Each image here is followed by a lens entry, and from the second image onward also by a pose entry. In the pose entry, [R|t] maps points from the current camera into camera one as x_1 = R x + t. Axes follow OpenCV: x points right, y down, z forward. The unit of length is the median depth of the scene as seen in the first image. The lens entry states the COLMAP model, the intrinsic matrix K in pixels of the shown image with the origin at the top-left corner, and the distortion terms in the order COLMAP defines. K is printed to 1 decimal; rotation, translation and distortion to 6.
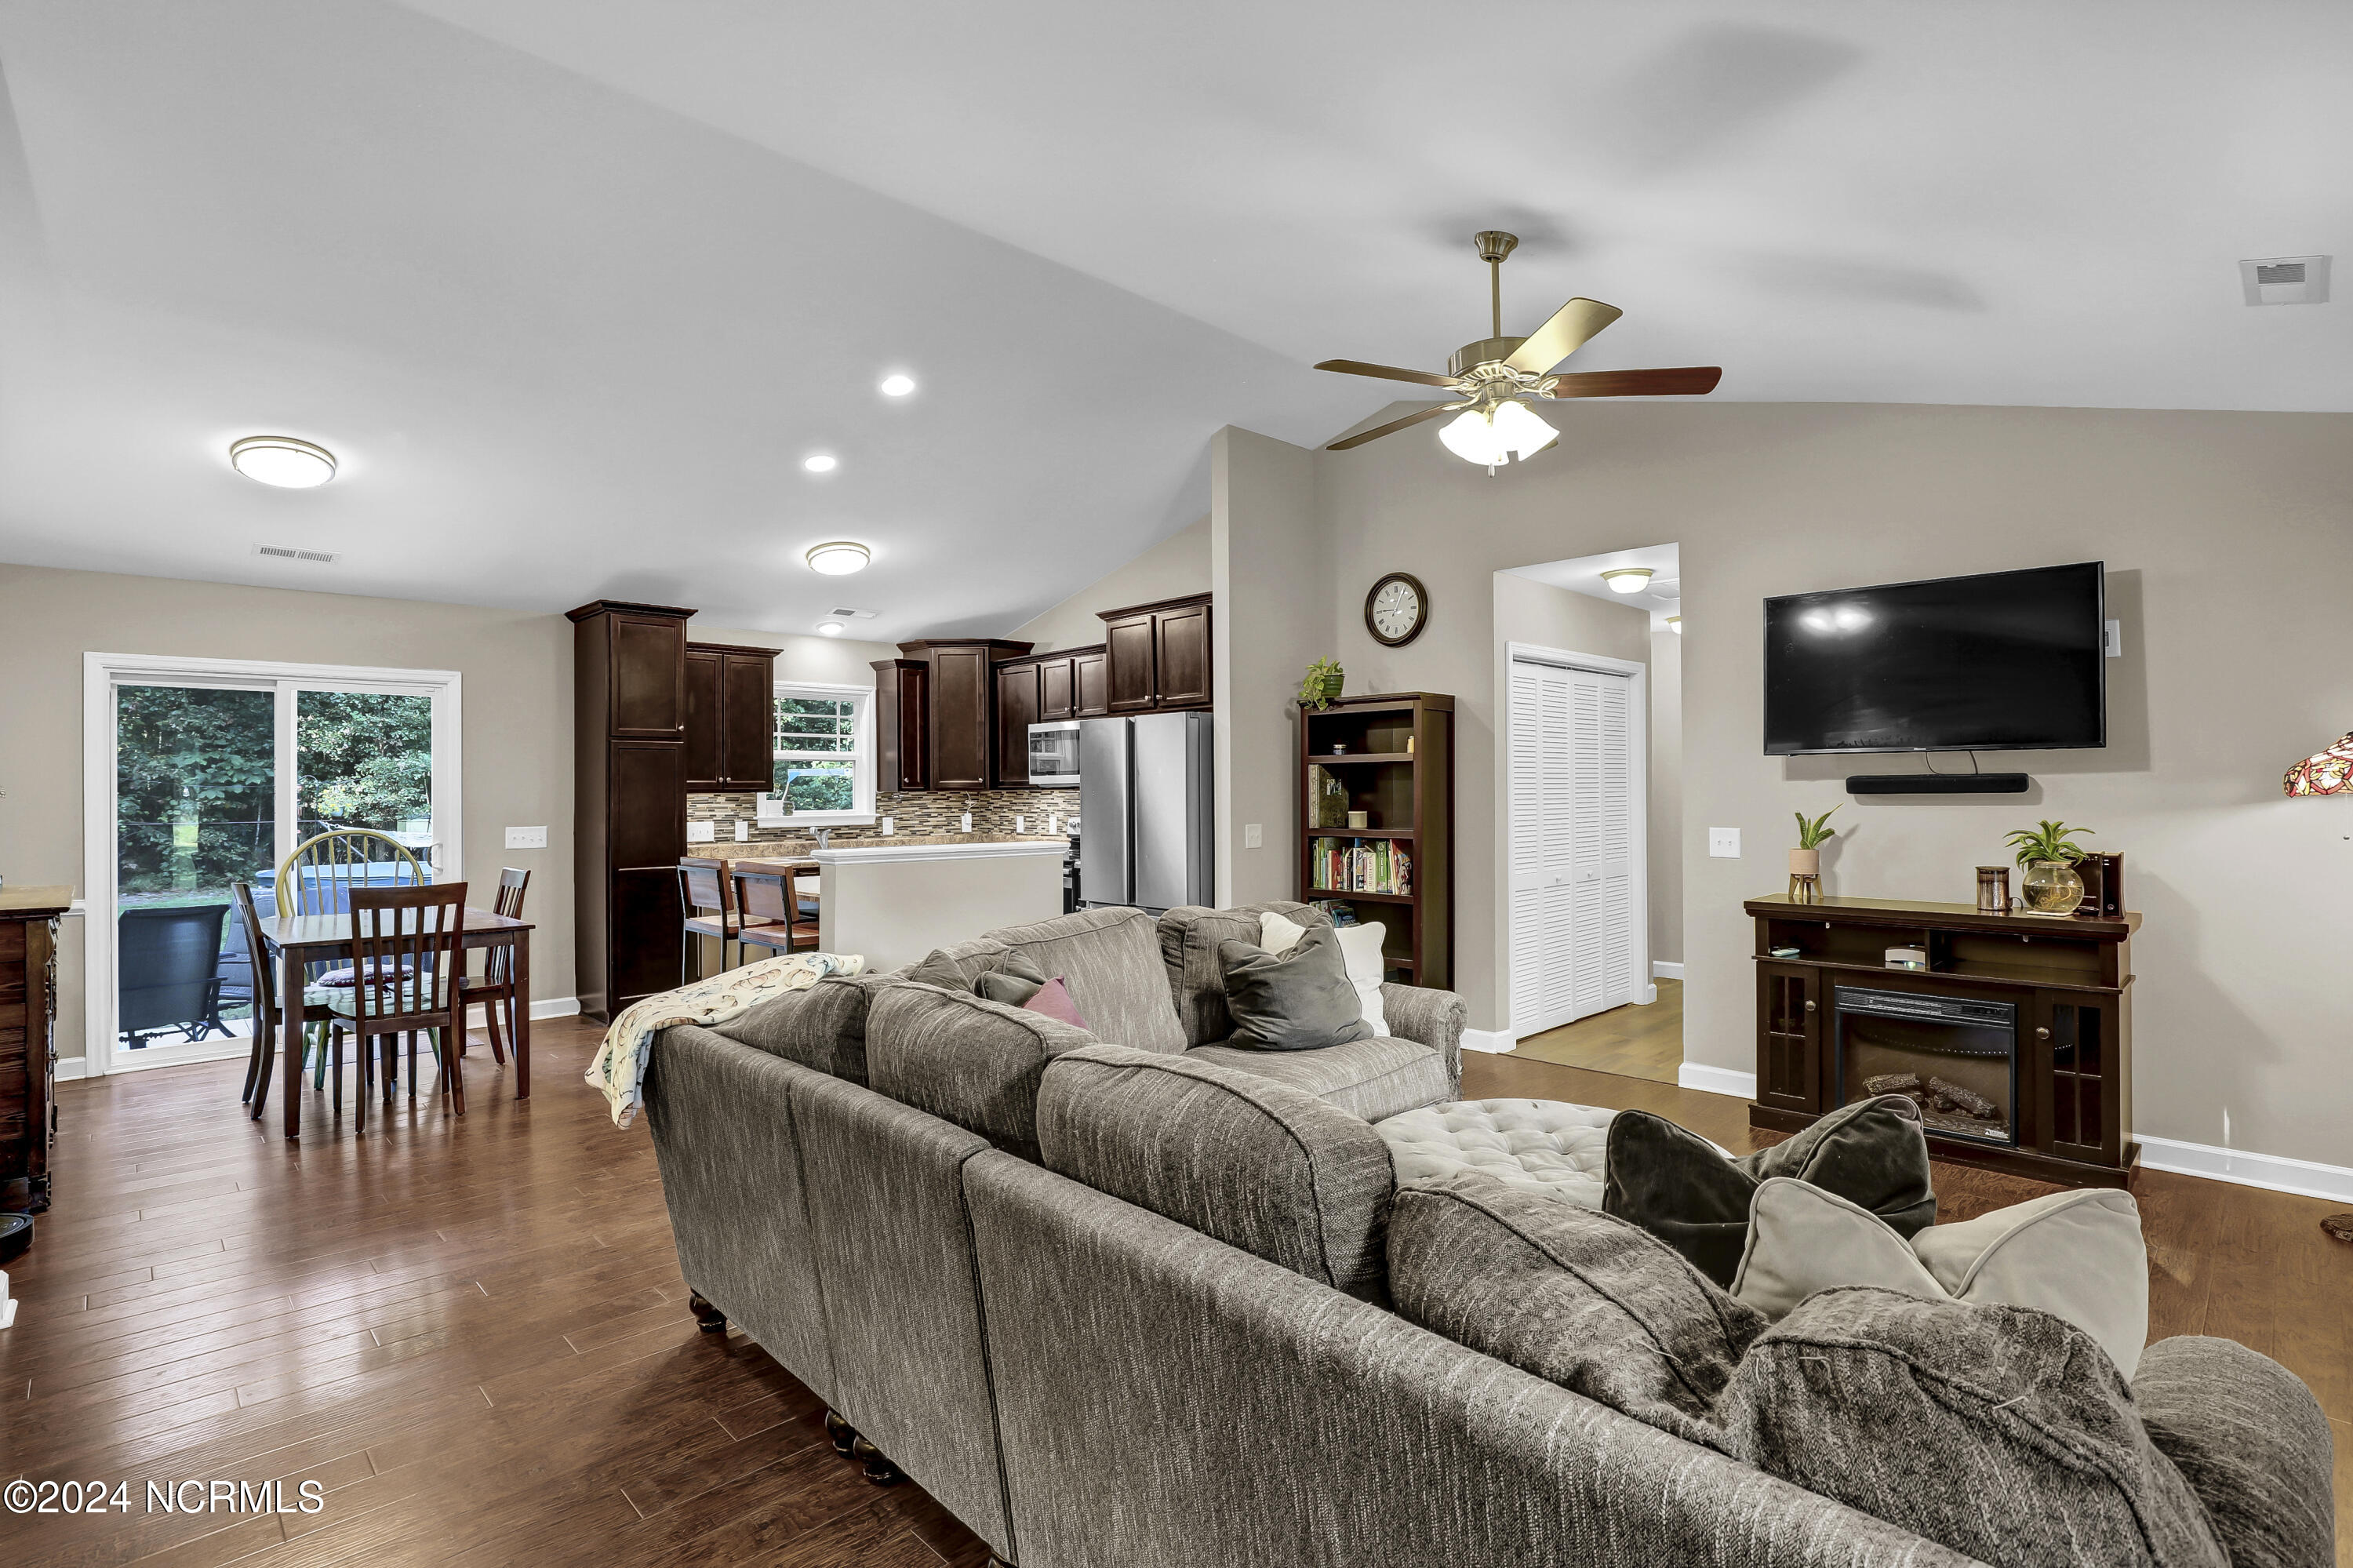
lens RADIAL K [[1125.6, 0, 1184.9], [0, 1125.6, 785.2], [0, 0, 1]] dist [-0.001692, 0.000028]
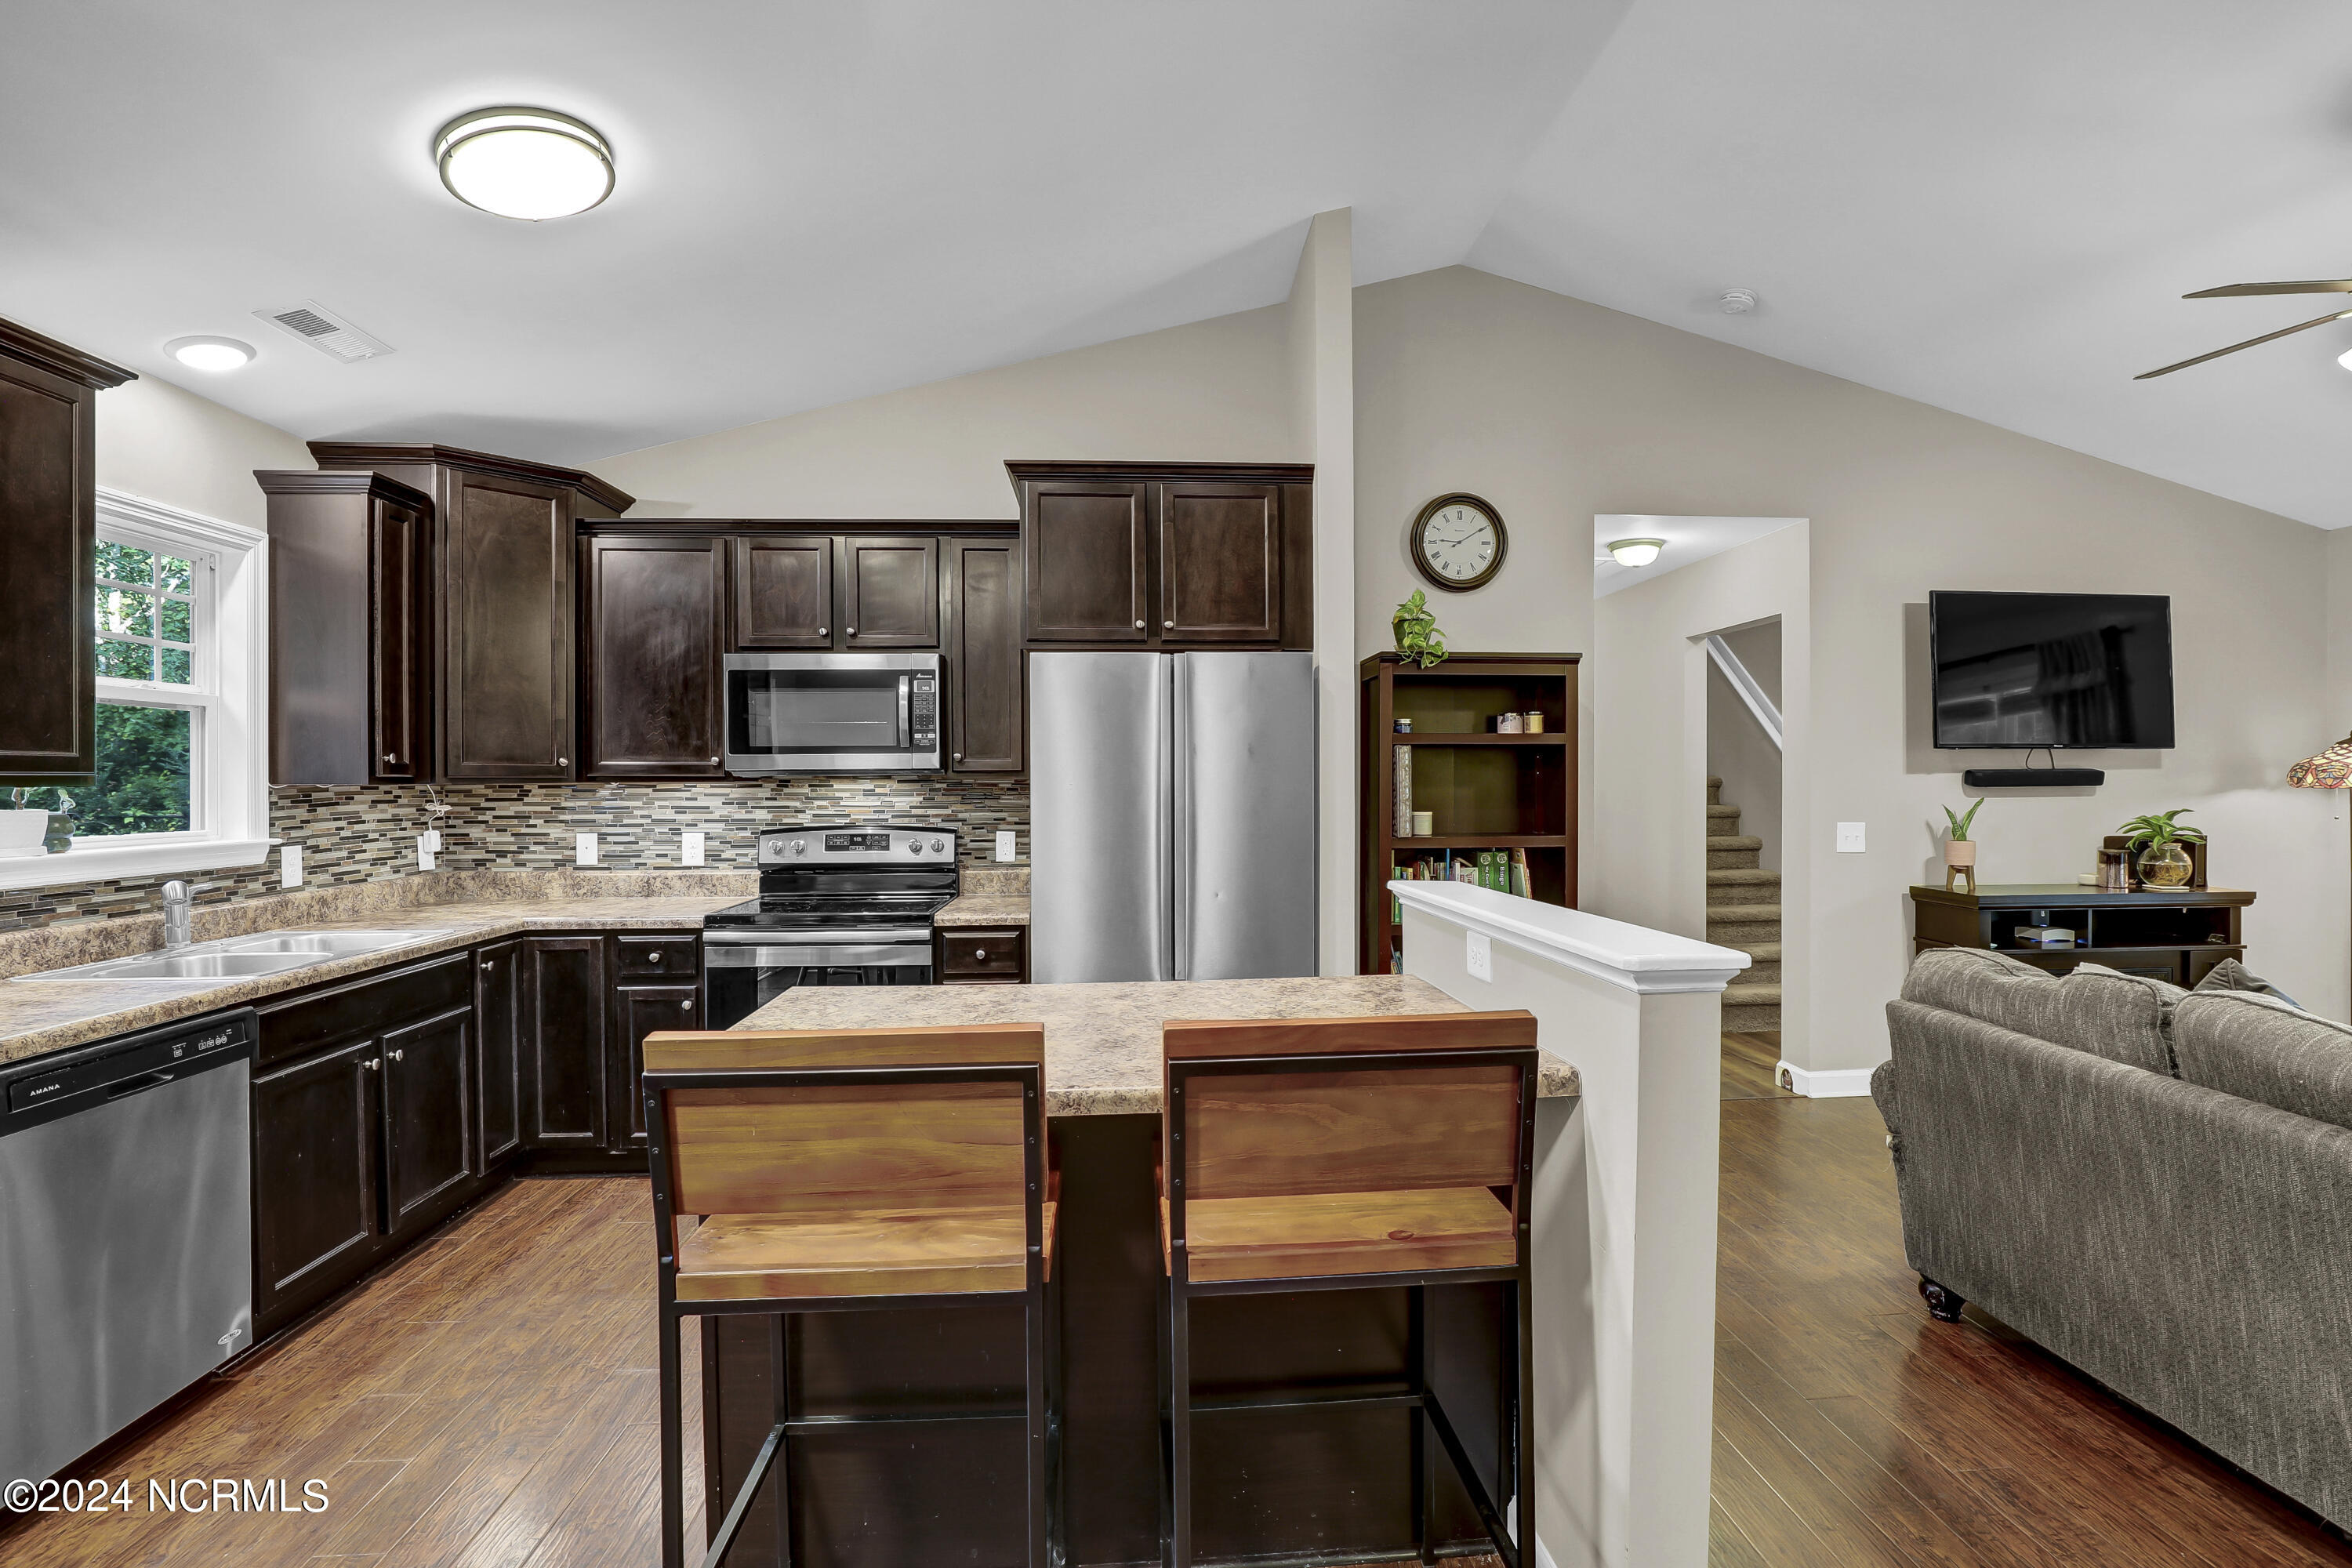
lens RADIAL K [[1118.0, 0, 1200.3], [0, 1118.0, 800.5], [0, 0, 1]] dist [-0.025738, 0.000667]
pose [[0.646884, -0.009439, 0.762530, -0.401955], [-0.003874, 0.999870, 0.015663, 0.004294], [-0.762578, -0.013086, 0.646763, 0.532172]]
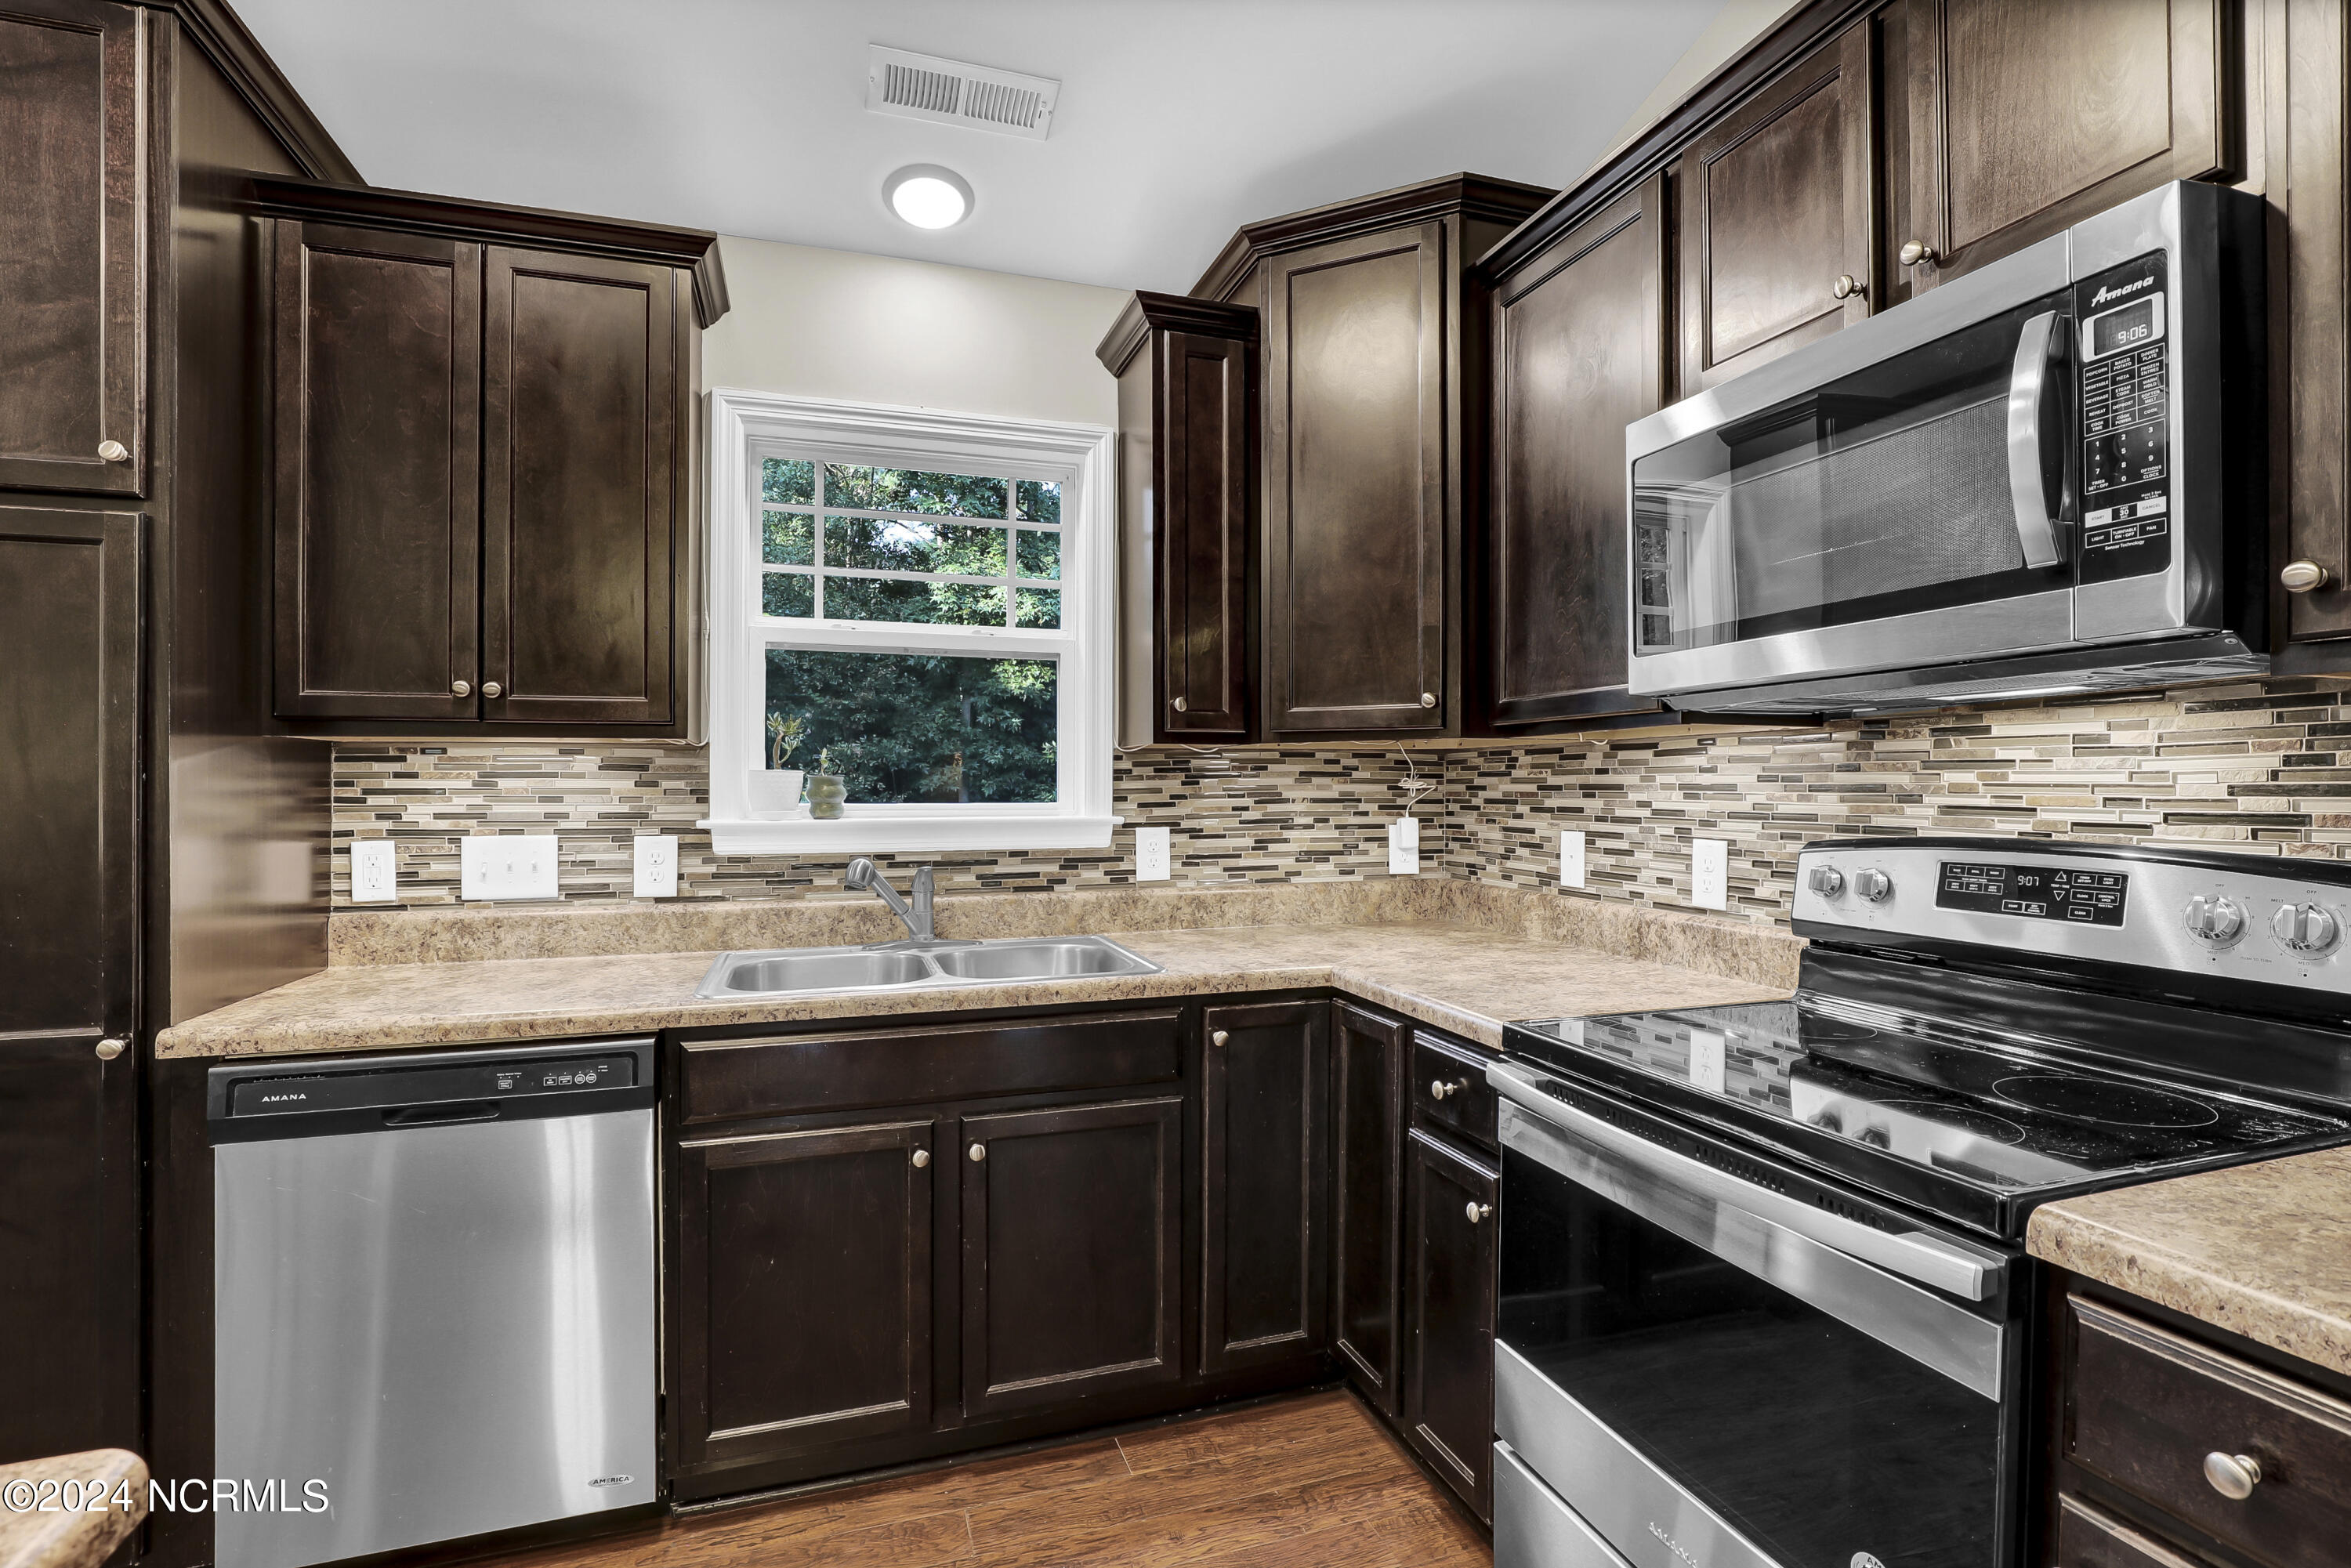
lens RADIAL K [[1117.5, 0, 1199.8], [0, 1117.5, 800.5], [0, 0, 1]] dist [-0.025738, 0.000667]
pose [[0.901788, 0.010707, -0.432046, -0.125056], [-0.003367, 0.999837, 0.017751, 0.016889], [0.432165, -0.014552, 0.901677, 0.801495]]
